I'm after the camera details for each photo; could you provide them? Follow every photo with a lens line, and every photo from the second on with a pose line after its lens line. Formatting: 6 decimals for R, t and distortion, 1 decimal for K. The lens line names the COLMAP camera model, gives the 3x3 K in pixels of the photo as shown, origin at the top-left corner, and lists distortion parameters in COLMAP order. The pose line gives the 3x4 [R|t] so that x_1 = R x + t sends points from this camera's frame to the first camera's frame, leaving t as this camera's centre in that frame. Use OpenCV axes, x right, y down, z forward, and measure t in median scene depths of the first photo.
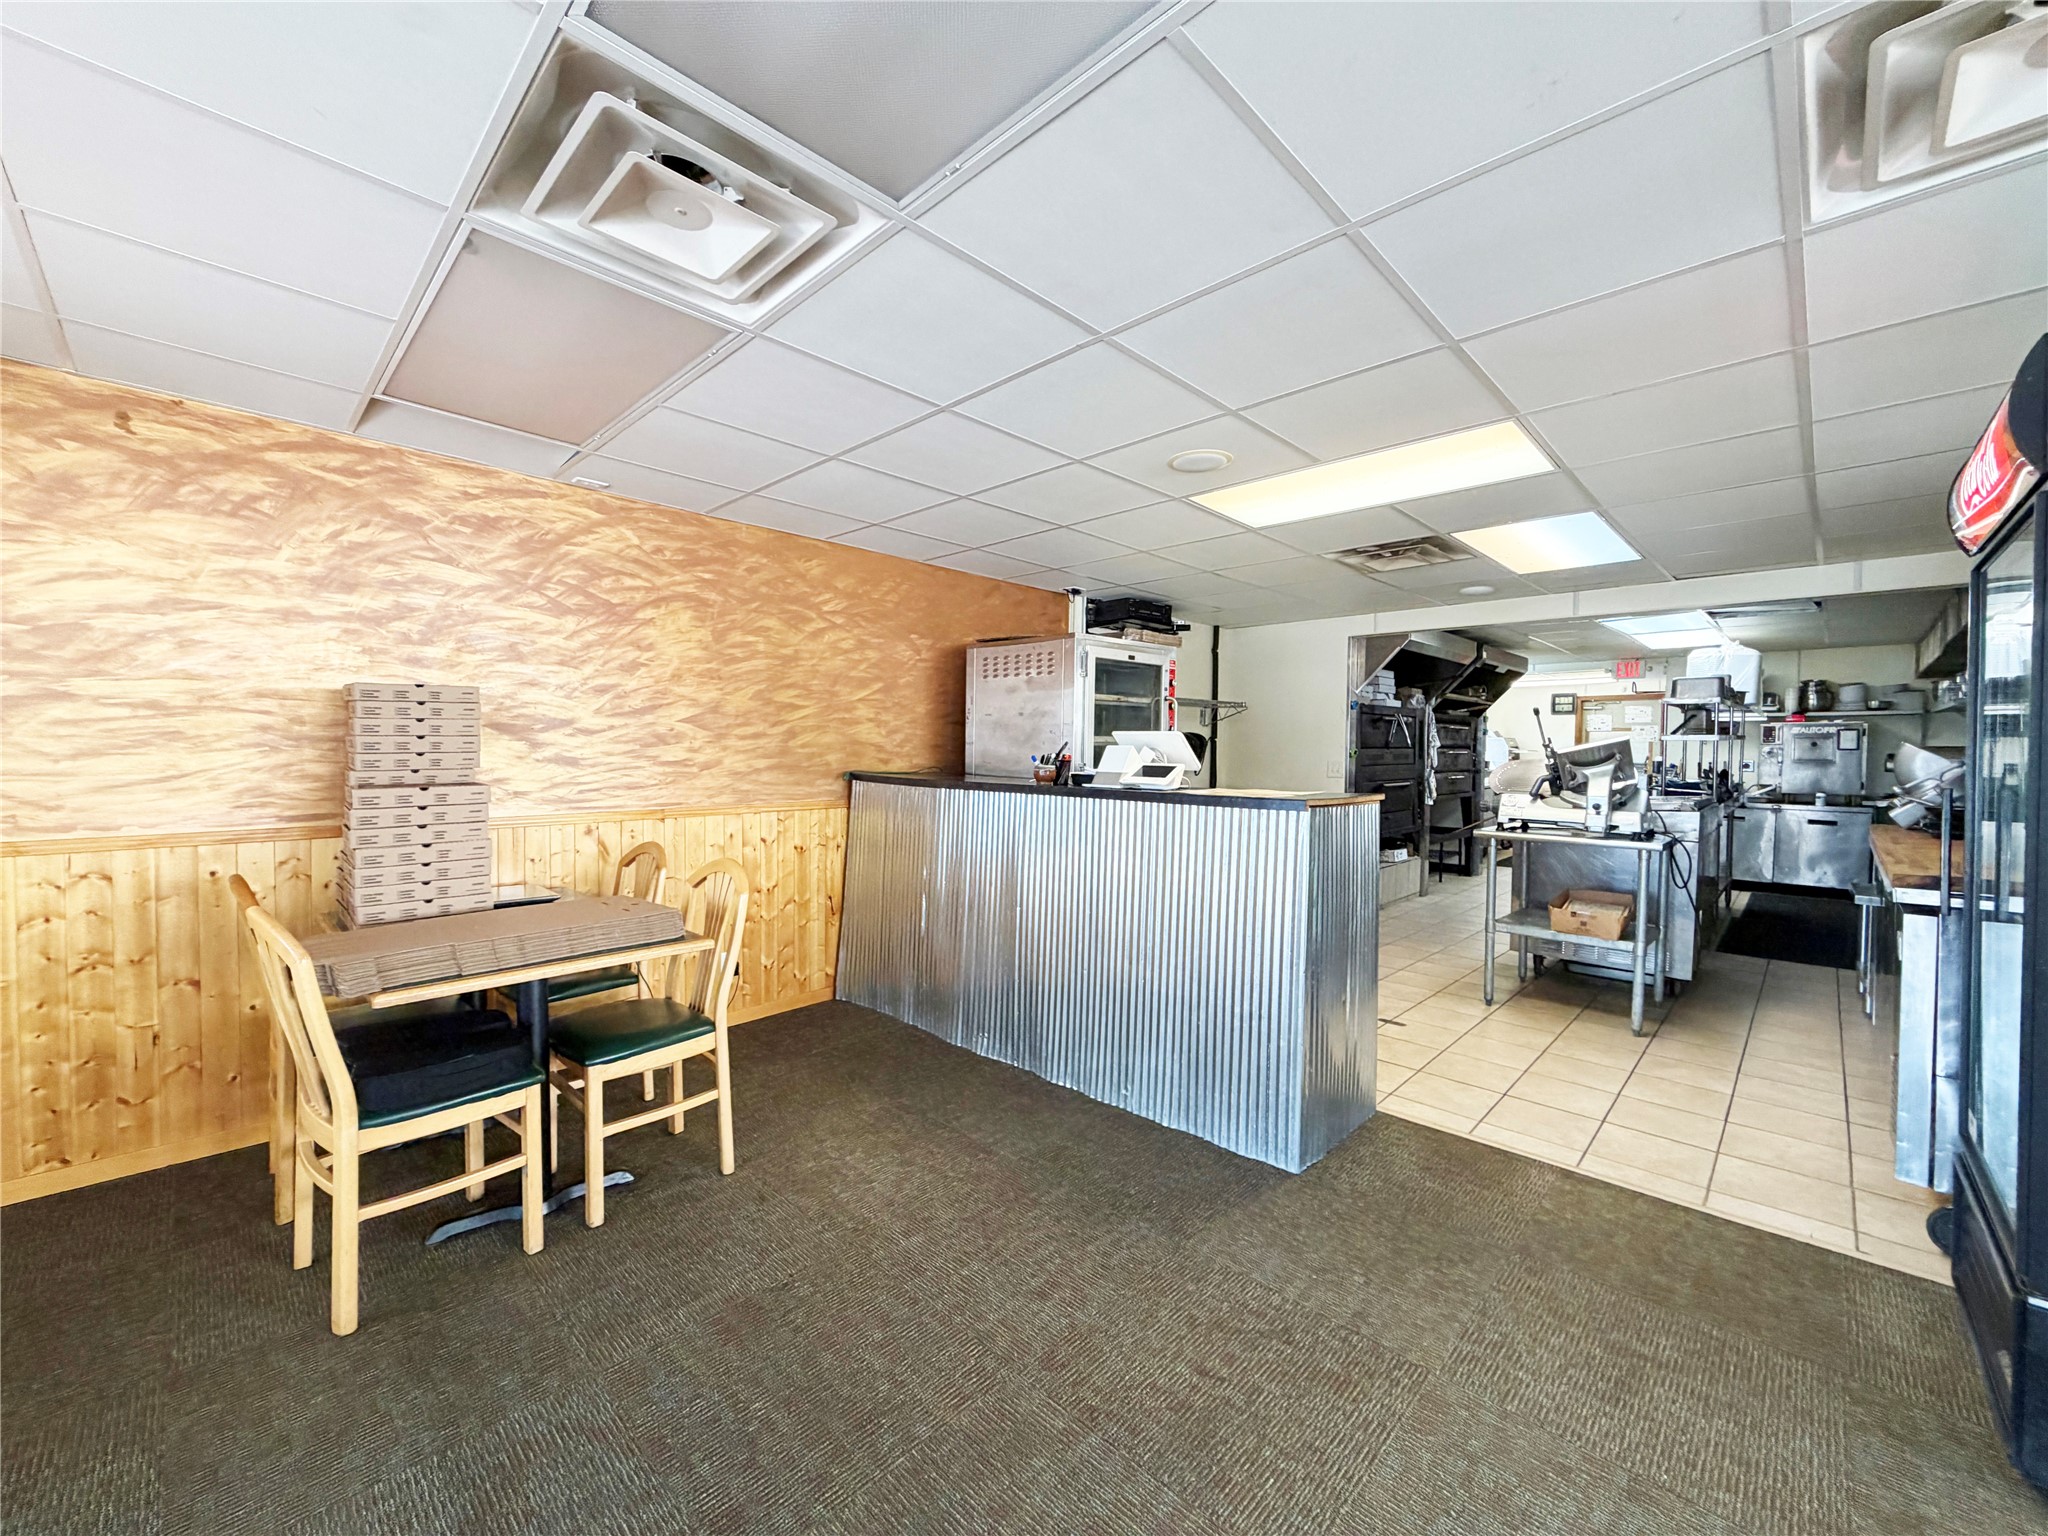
lens RADIAL K [[816.4, 0, 1020.1], [0, 816.4, 770.1], [0, 0, 1]] dist [0.000913, -0.000157]
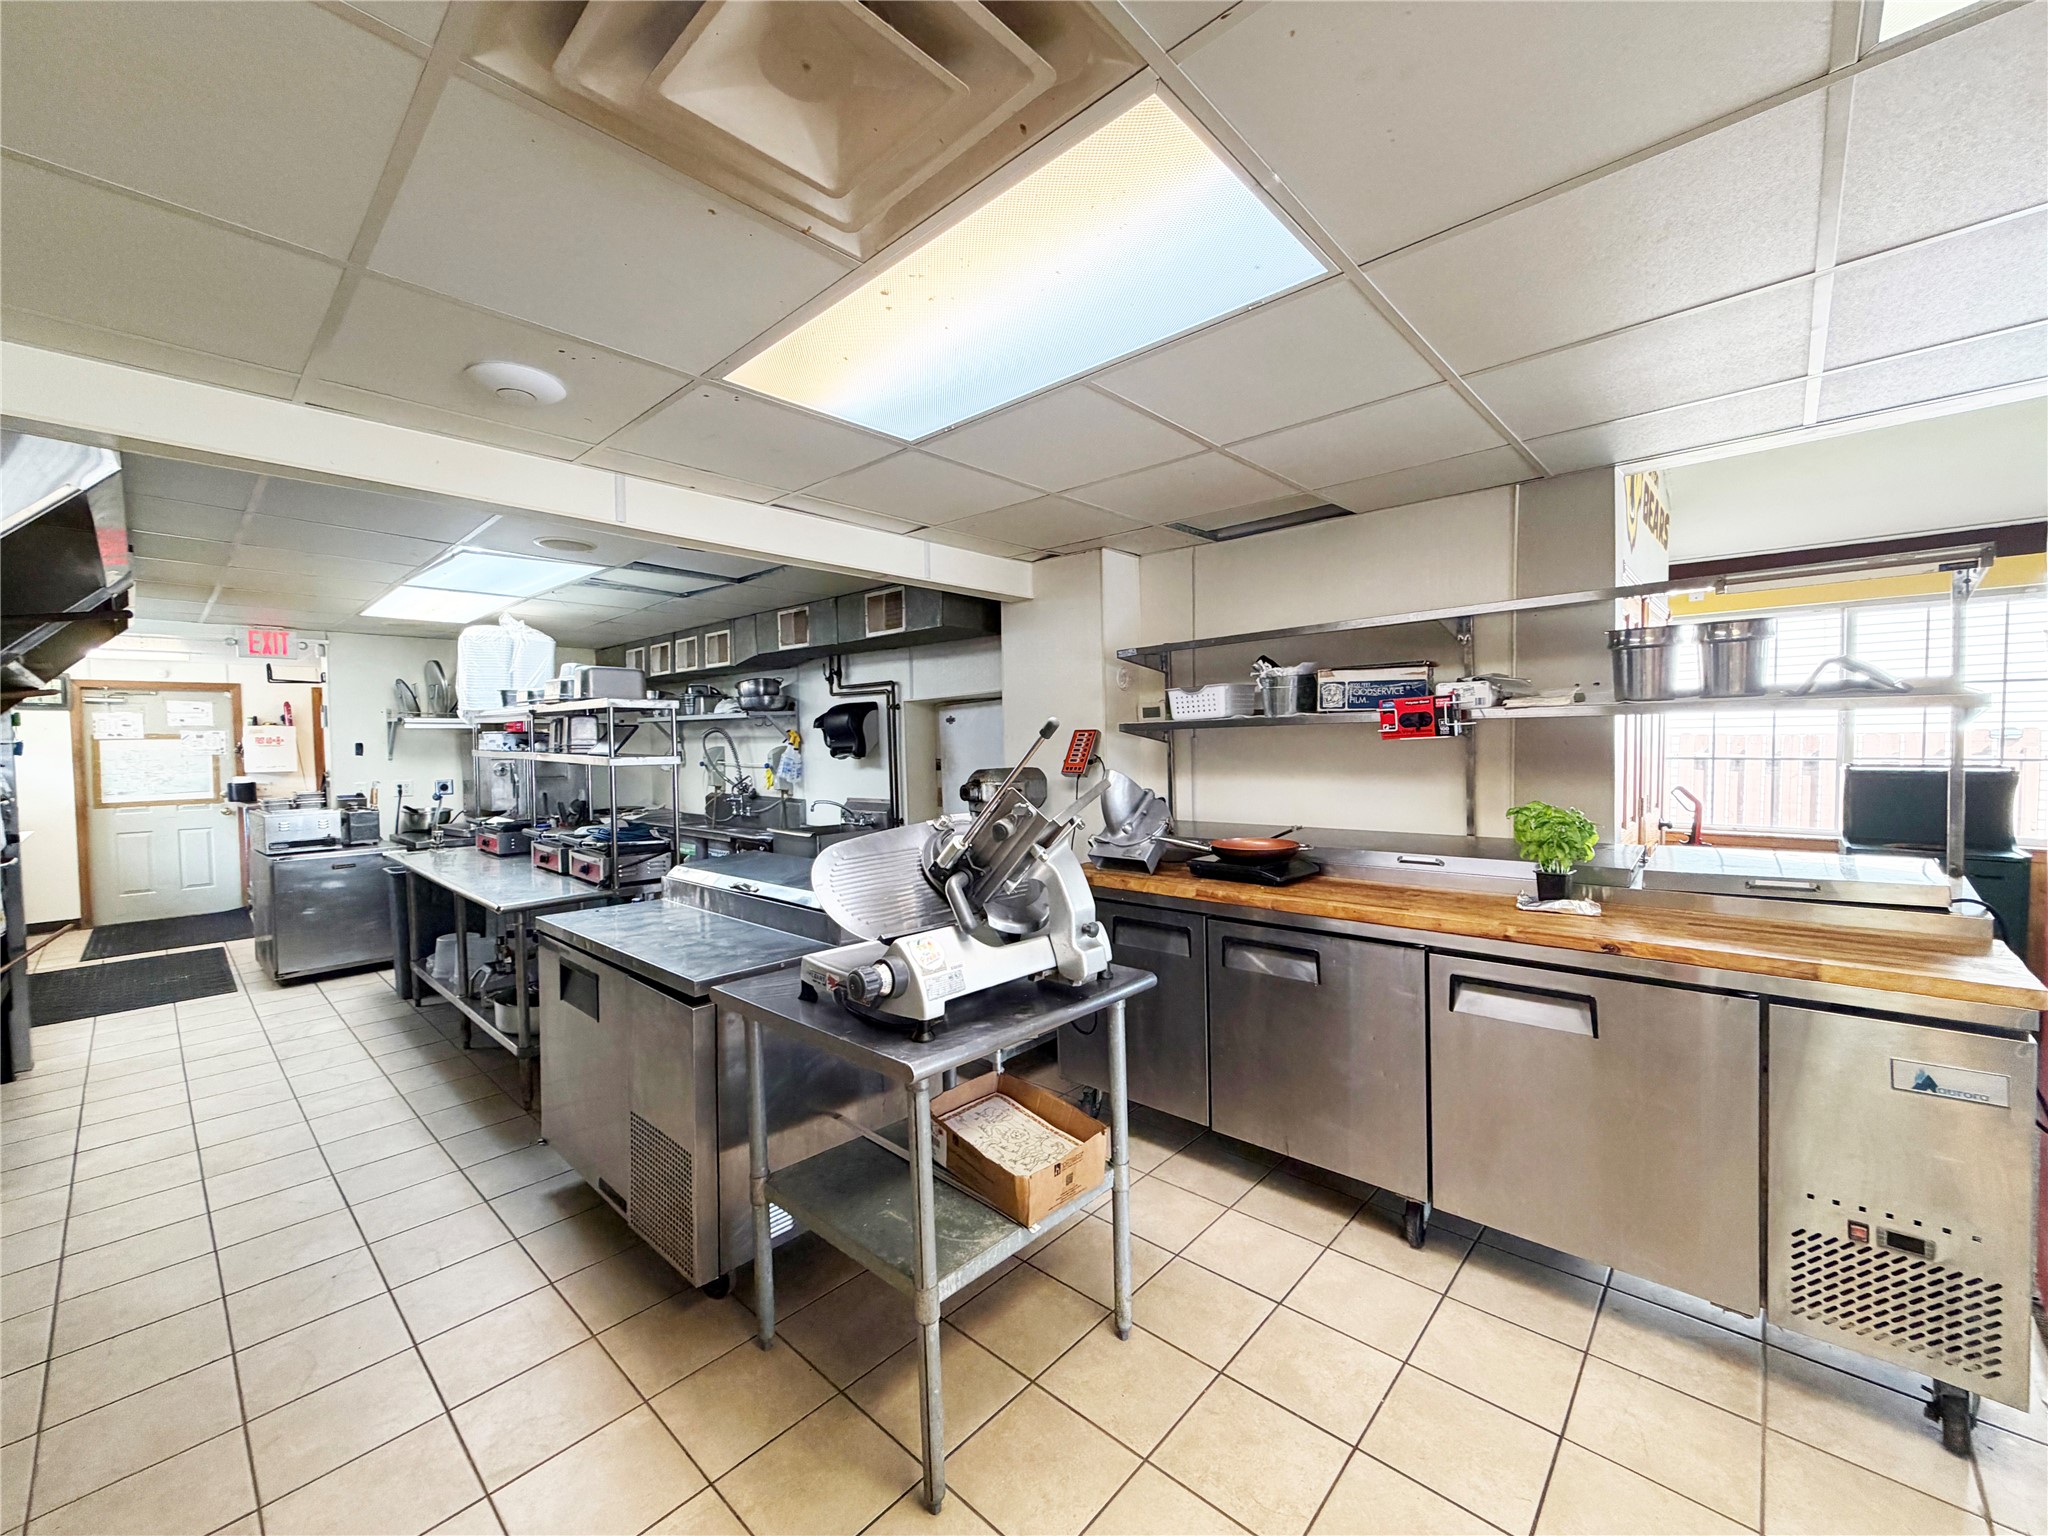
lens RADIAL K [[812.4, 0, 1023.8], [0, 812.4, 778.8], [0, 0, 1]] dist [0.000113, -0.000140]
pose [[-0.037024, -0.057446, 0.997662, 0.236430], [0.043308, 0.997316, 0.059034, -0.073376], [-0.998375, 0.045392, -0.034437, 1.034719]]
